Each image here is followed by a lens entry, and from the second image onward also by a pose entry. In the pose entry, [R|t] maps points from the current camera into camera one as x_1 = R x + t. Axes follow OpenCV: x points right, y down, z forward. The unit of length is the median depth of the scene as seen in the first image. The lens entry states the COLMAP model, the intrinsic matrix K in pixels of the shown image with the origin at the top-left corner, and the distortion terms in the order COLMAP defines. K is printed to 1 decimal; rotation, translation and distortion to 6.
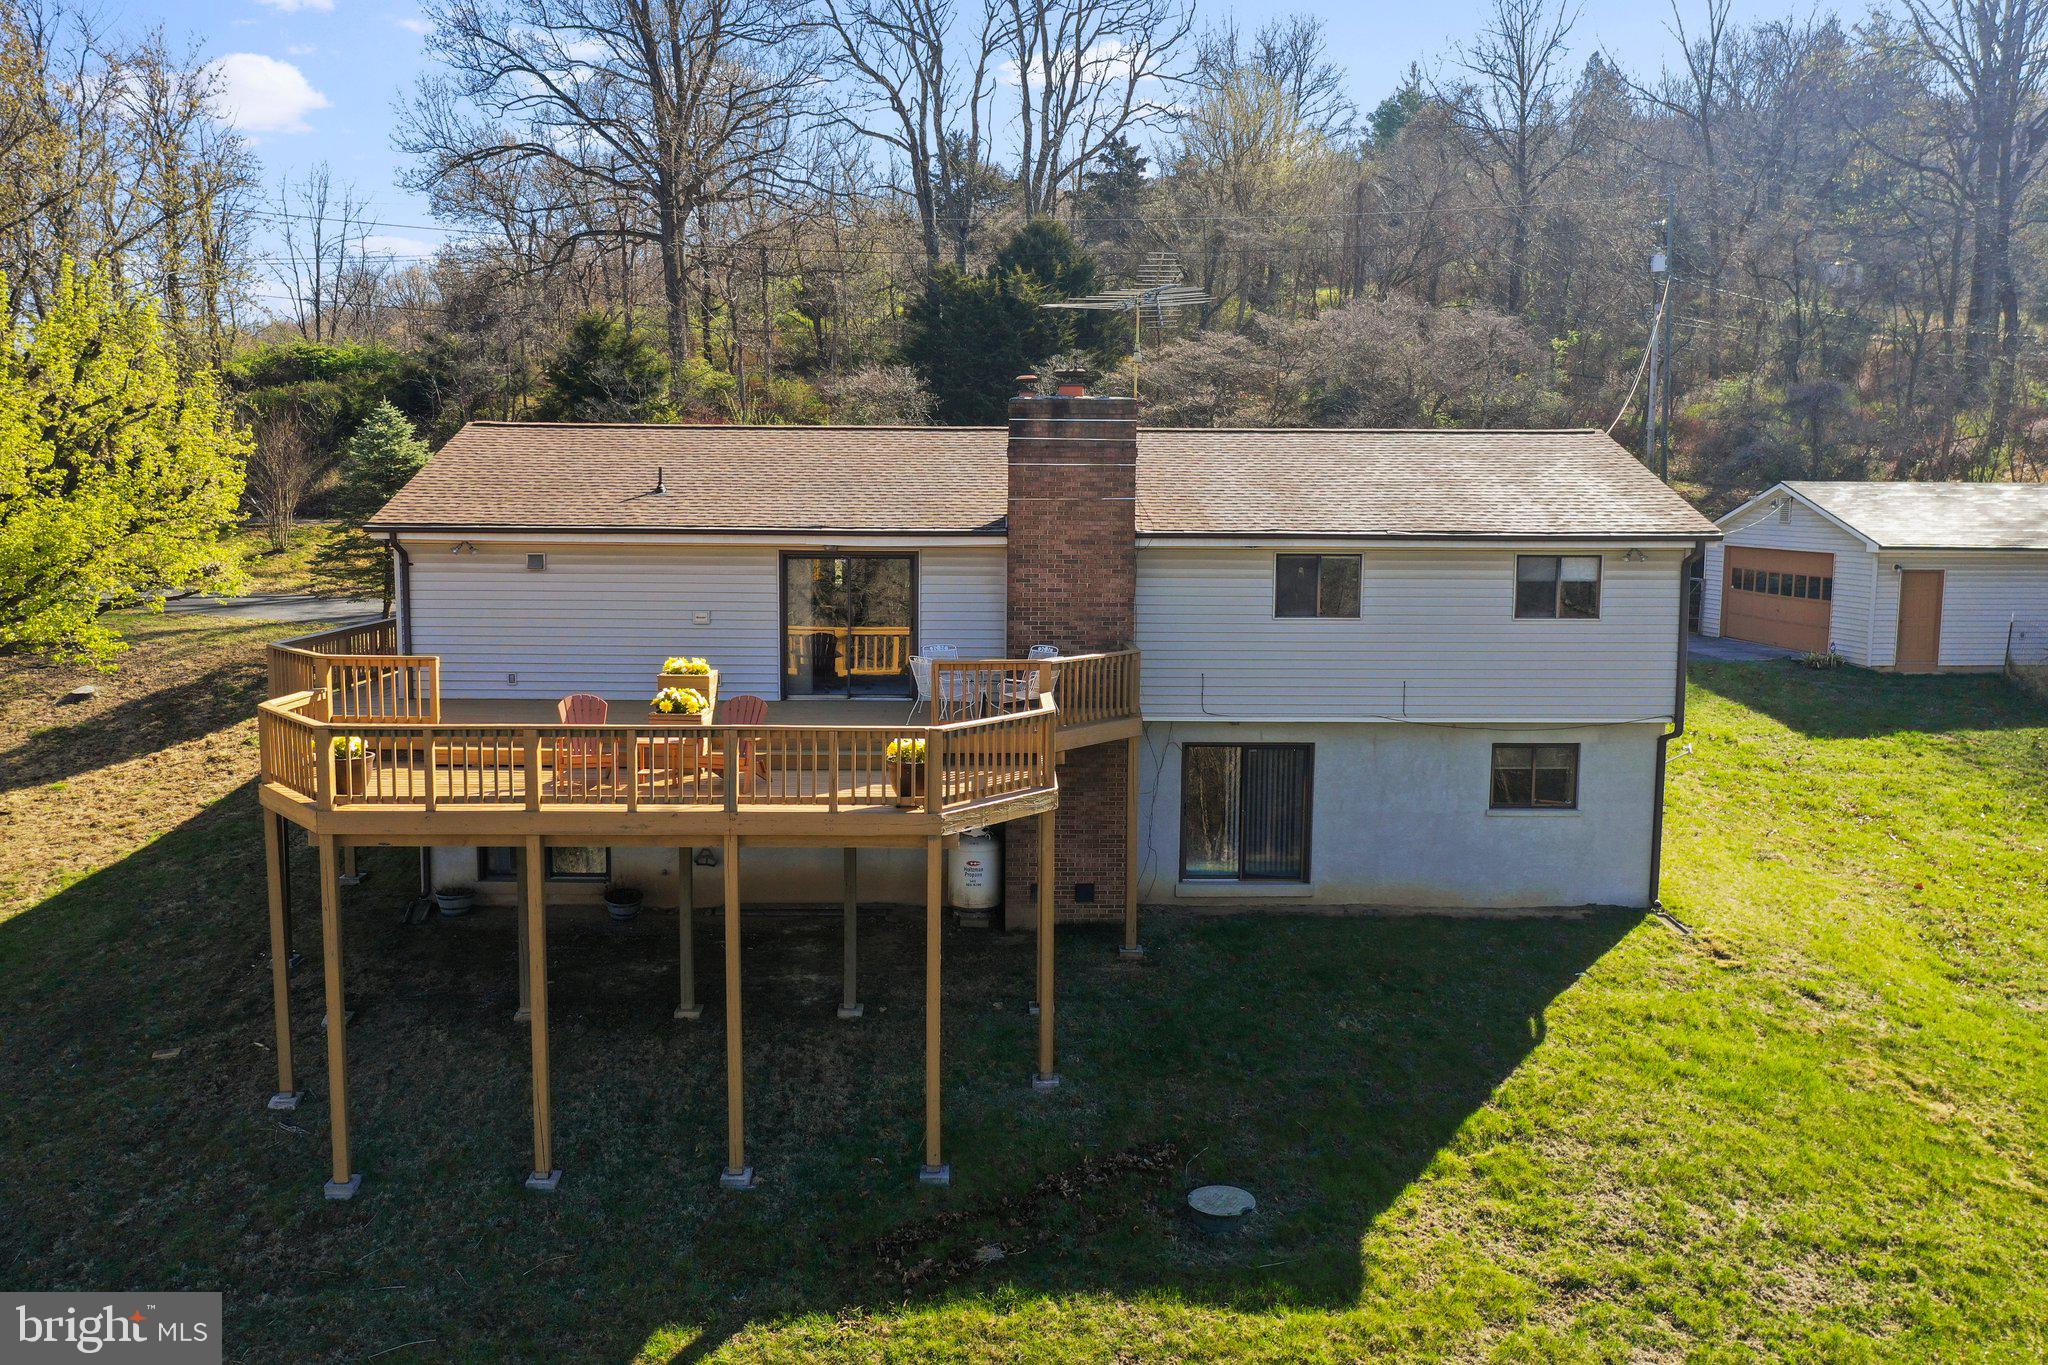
lens RADIAL K [[1610.5, 0, 1012.0], [0, 1610.5, 678.6], [0, 0, 1]] dist [0.000905, -0.008279]
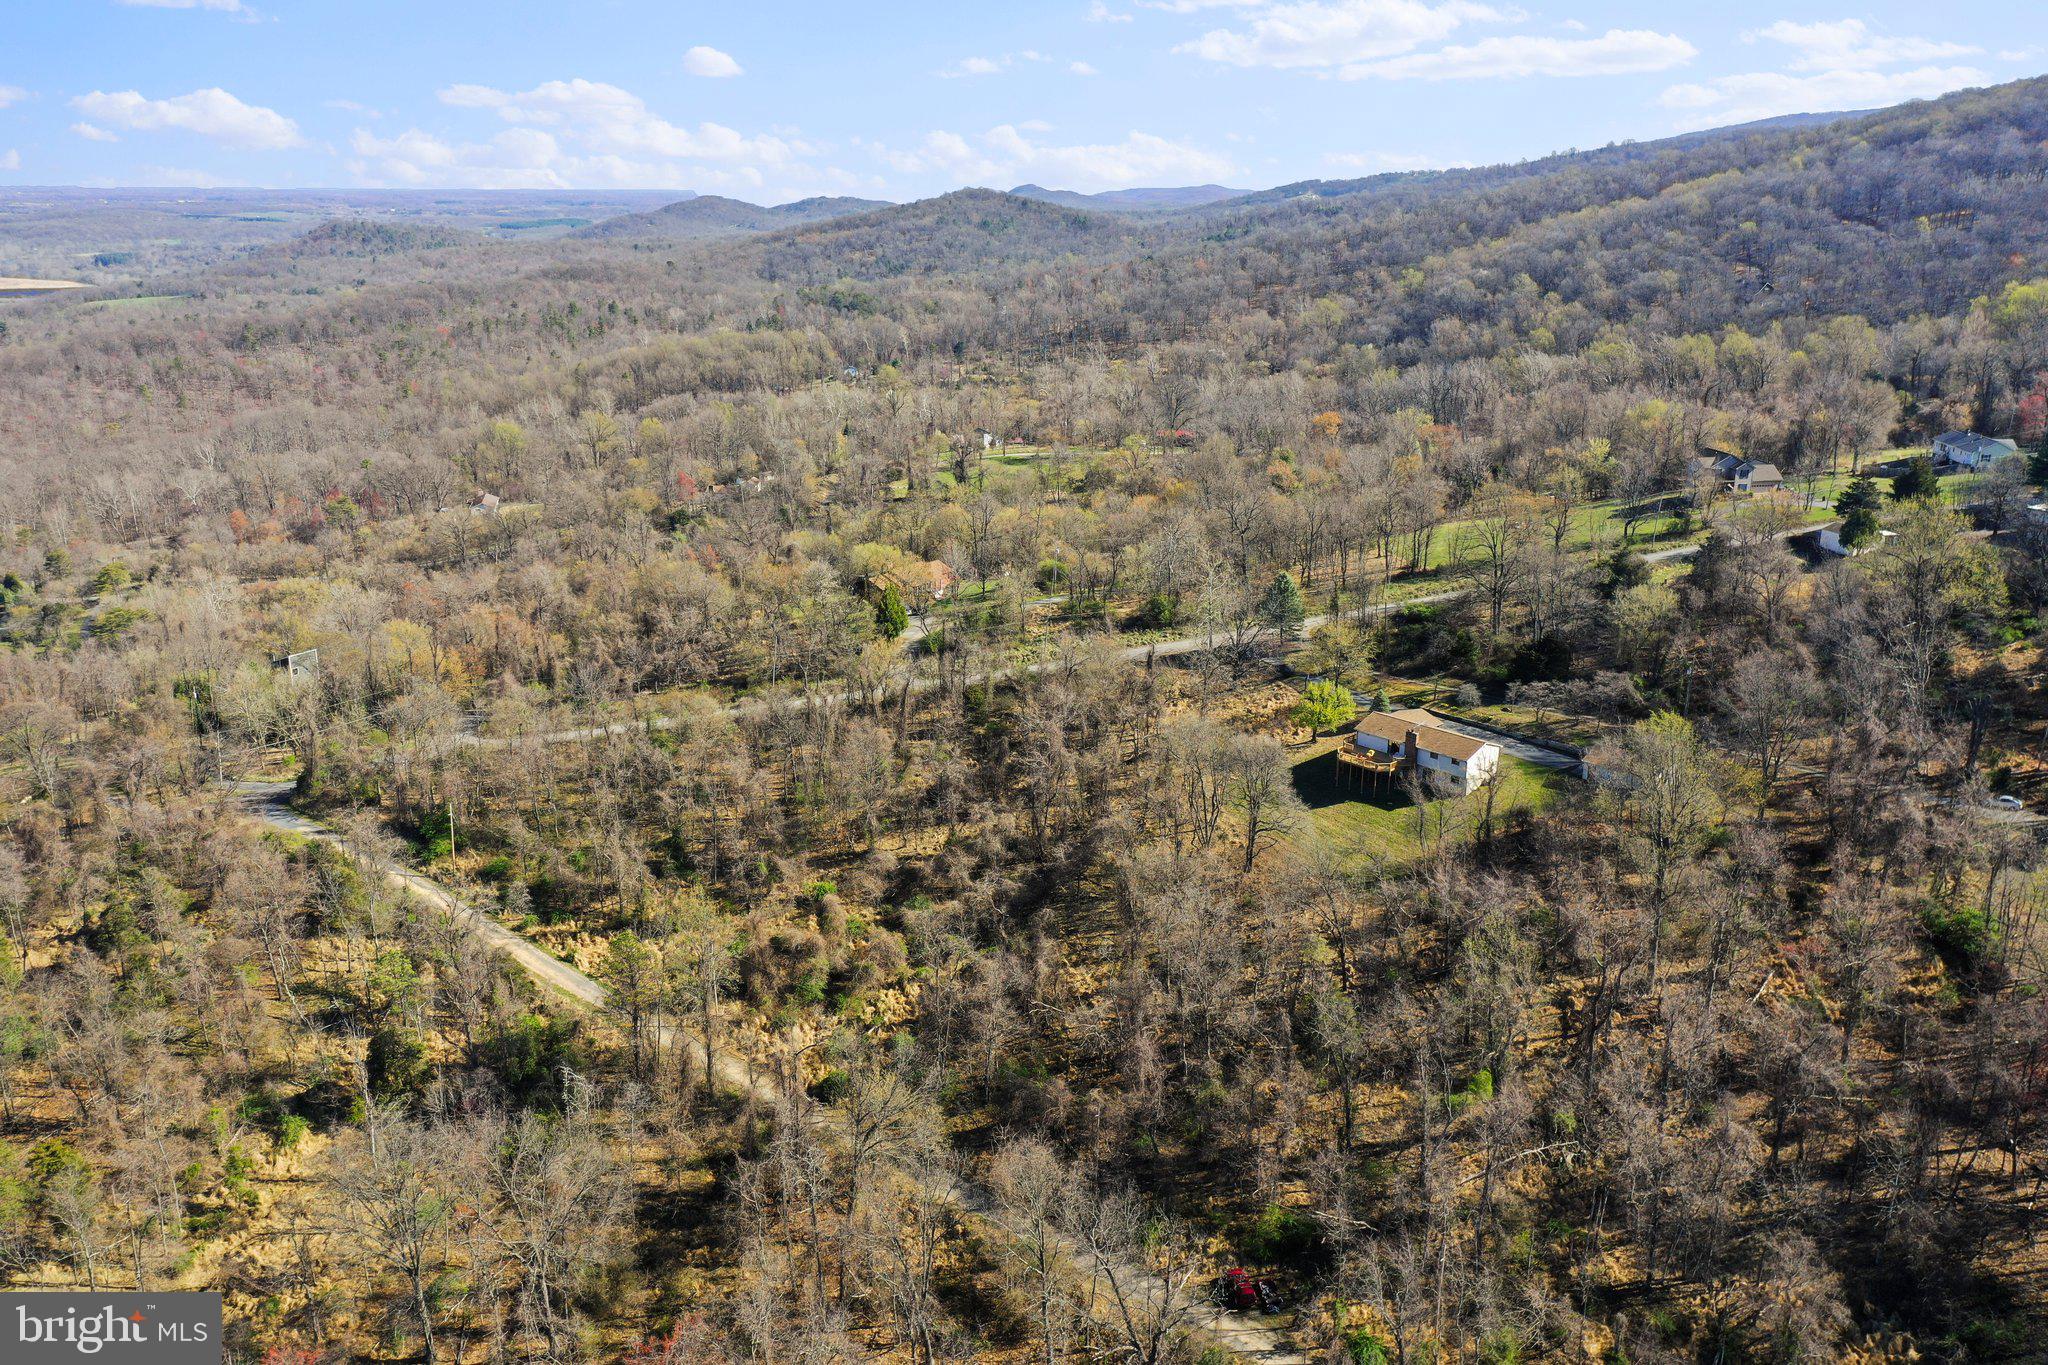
lens RADIAL K [[1612.7, 0, 1024.0], [0, 1612.7, 682.5], [0, 0, 1]] dist [0.000020, 0.001550]
pose [[0.673373, 0.213419, -0.707828, 5.476298], [-0.087862, 0.973743, 0.210010, -2.382010], [0.734063, -0.079223, 0.674444, -7.579955]]
